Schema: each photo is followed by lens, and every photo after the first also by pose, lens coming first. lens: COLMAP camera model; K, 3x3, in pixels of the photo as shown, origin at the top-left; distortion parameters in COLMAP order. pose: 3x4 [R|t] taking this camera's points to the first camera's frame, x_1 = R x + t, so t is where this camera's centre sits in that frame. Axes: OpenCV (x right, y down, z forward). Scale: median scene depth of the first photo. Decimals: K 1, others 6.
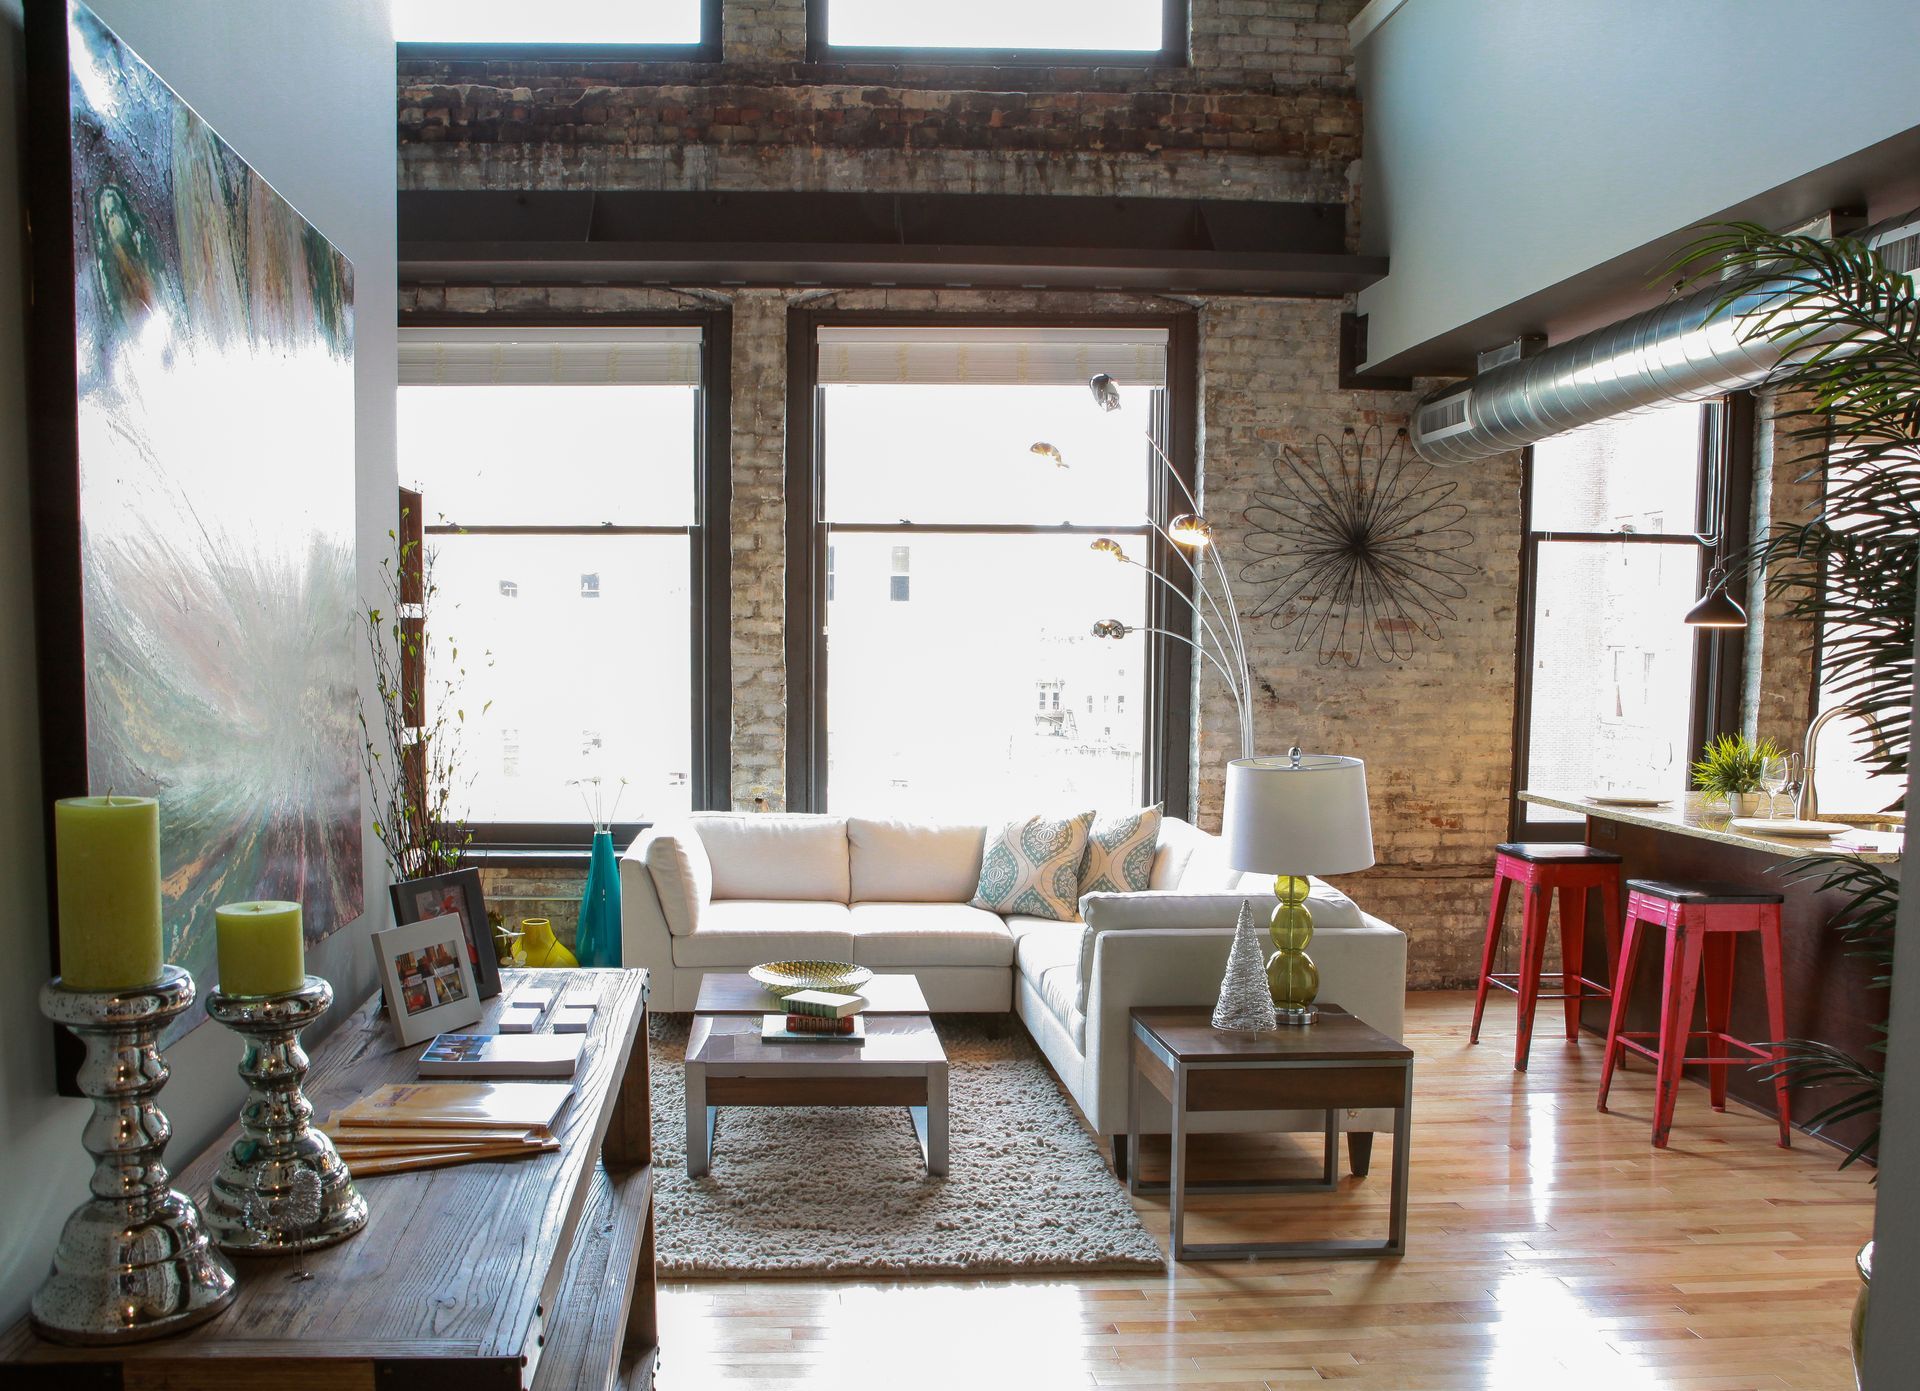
lens RADIAL K [[1505.0, 0, 872.9], [0, 1505.0, 763.3], [0, 0, 1]] dist [-0.057806, -0.006943]
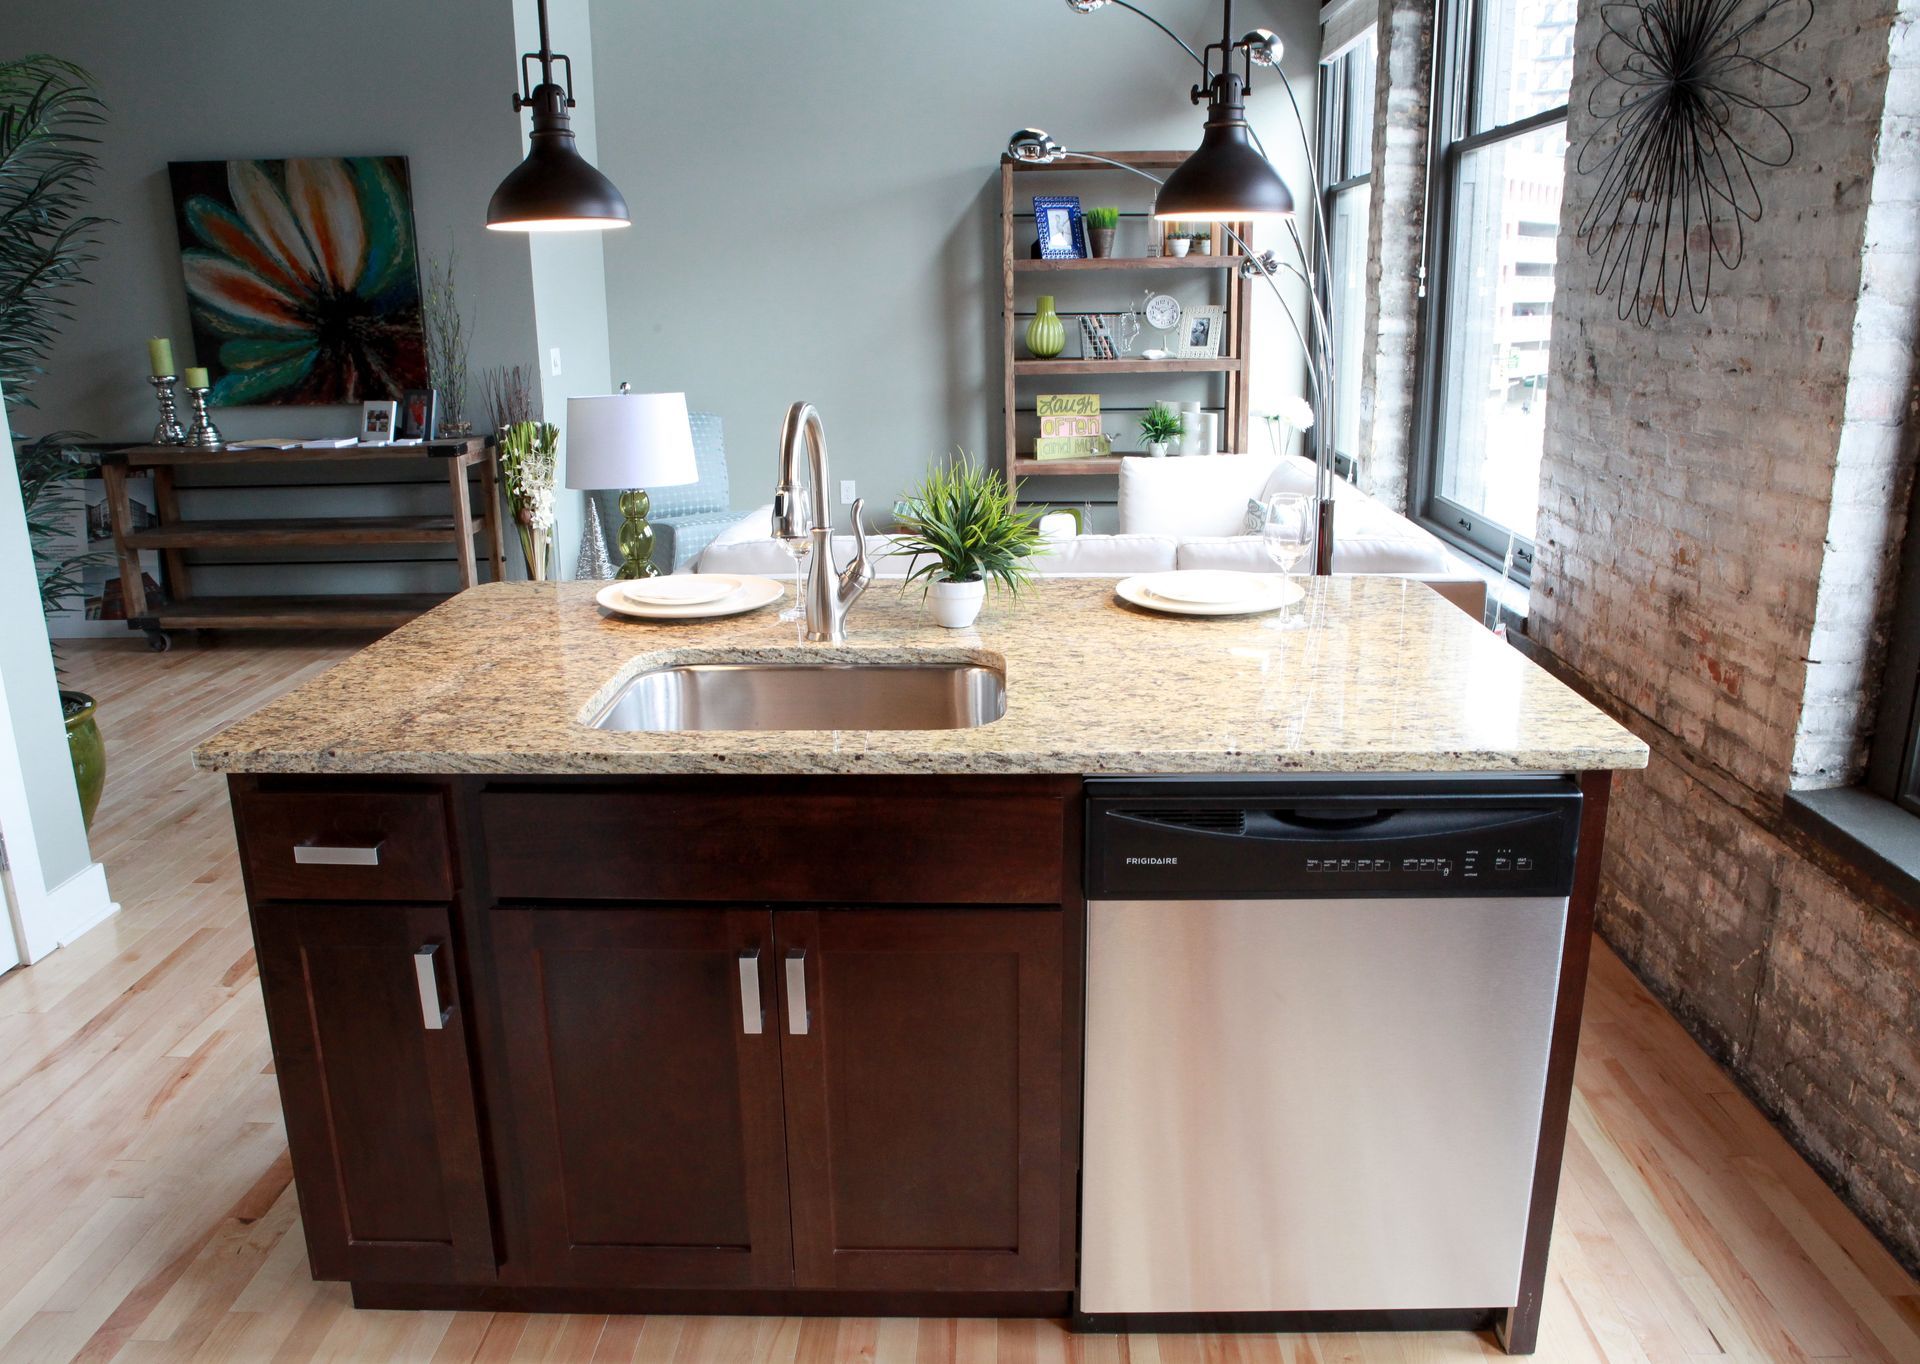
lens RADIAL K [[1439.7, 0, 976.3], [0, 1439.7, 679.4], [0, 0, 1]] dist [-0.113089, 0.089671]
pose [[-0.068665, 0.256002, -0.964234, 0.838897], [-0.071268, 0.962788, 0.260693, -0.057438], [0.995091, 0.086620, -0.047865, 0.810335]]
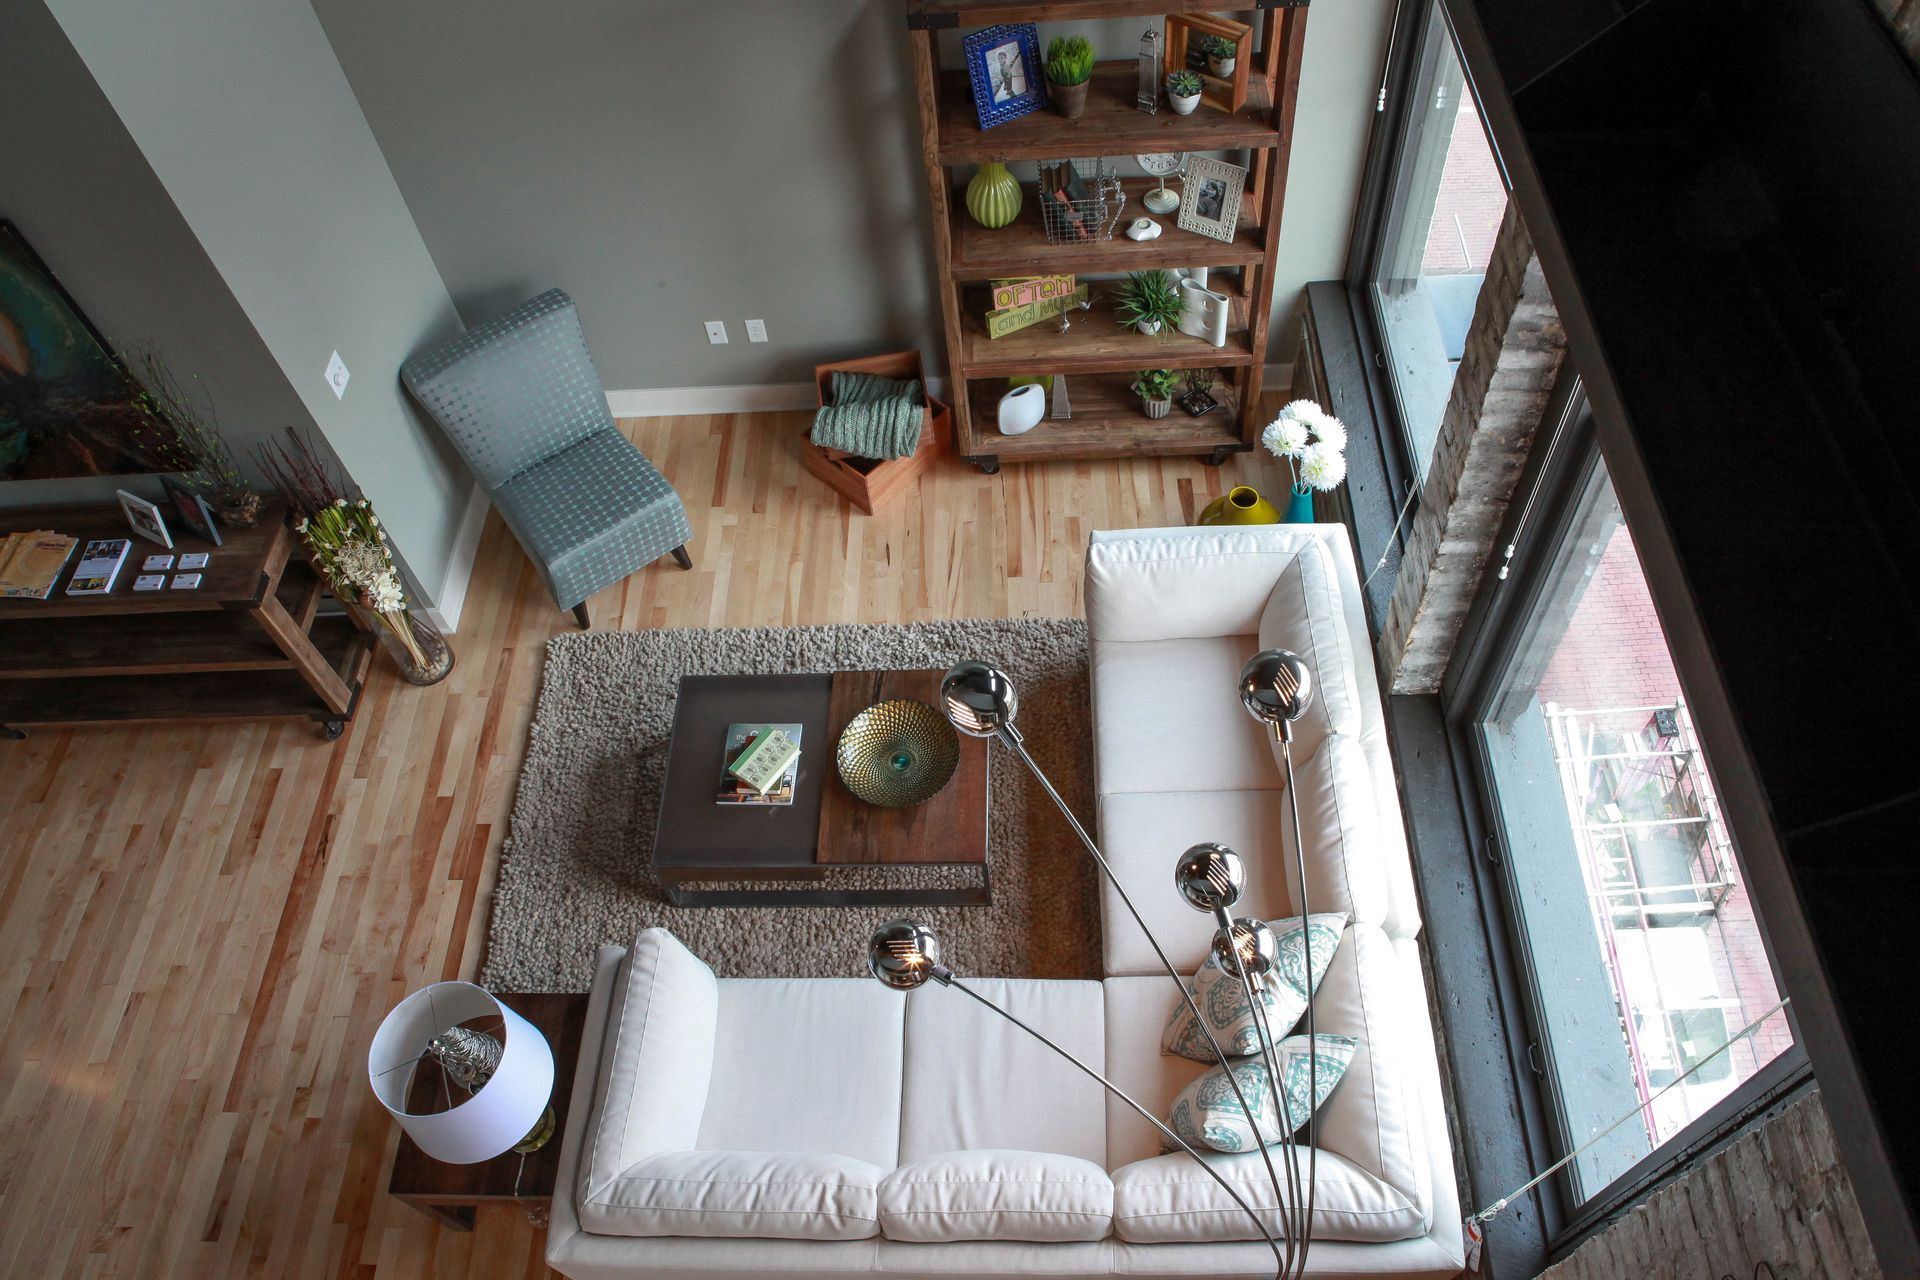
lens RADIAL K [[1375.5, 0, 981.0], [0, 1375.5, 642.1], [0, 0, 1]] dist [-0.094678, 0.065168]
pose [[-0.059337, 0.819359, -0.570202, 0.319792], [-0.017063, 0.570292, 0.821265, -0.511790], [0.998092, 0.058460, -0.019859, 0.810002]]
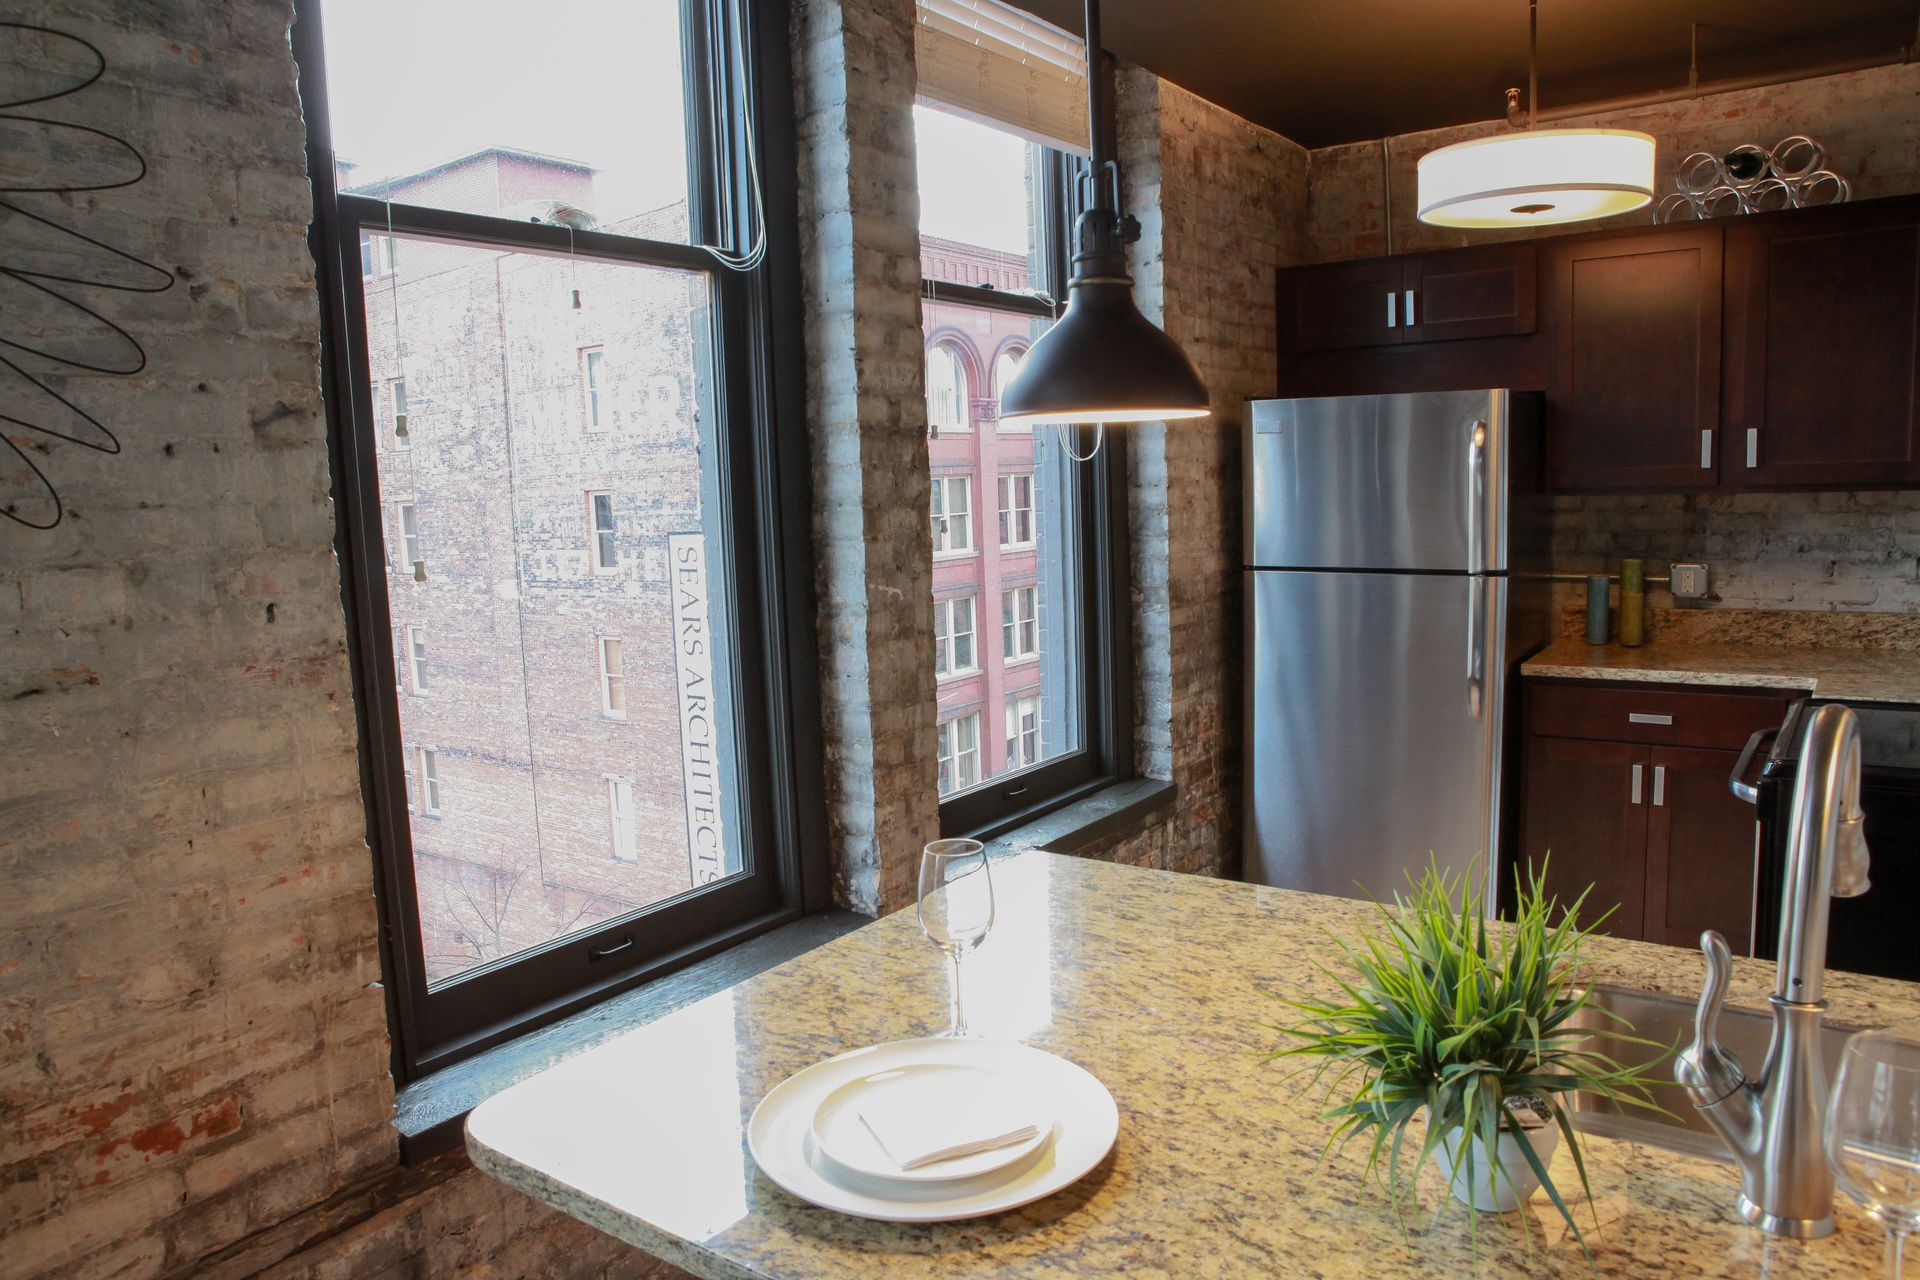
lens RADIAL K [[1315.2, 0, 974.2], [0, 1315.2, 642.7], [0, 0, 1]] dist [-0.111795, 0.080412]
pose [[0.619093, -0.130672, 0.774370, 0.303680], [0.107322, 0.990886, 0.081406, -0.062868], [-0.777949, 0.032709, 0.627475, 0.730296]]
